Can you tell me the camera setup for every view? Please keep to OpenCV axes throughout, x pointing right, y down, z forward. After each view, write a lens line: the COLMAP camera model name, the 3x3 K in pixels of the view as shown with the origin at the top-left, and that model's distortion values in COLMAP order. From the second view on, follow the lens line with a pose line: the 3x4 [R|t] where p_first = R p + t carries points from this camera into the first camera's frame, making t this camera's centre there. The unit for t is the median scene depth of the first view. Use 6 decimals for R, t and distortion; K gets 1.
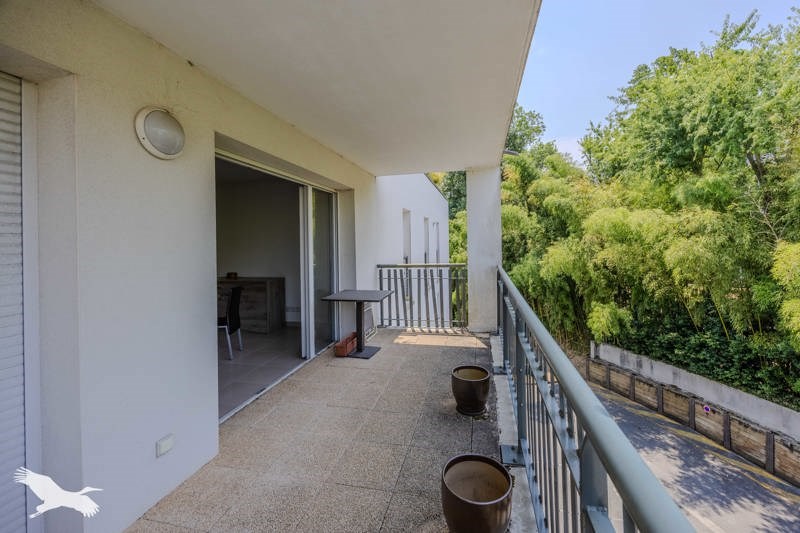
lens RADIAL K [[336.3, 0, 400.0], [0, 336.3, 266.5], [0, 0, 1]] dist [0.001105, 0.000221]
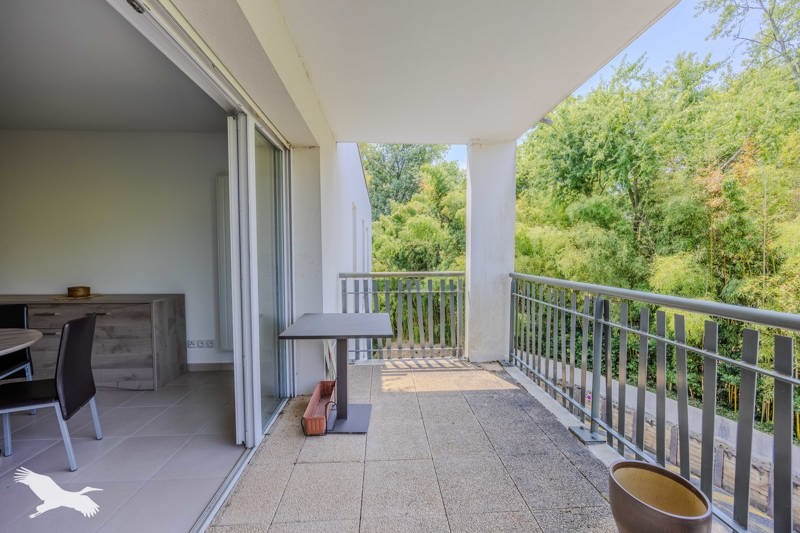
lens RADIAL K [[324.2, 0, 401.5], [0, 324.2, 286.6], [0, 0, 1]] dist [0.001575, 0.000427]
pose [[0.955947, -0.010688, 0.293345, -0.064632], [0.001499, 0.999502, 0.031531, 0.000594], [-0.293536, -0.029702, 0.955487, 0.148365]]
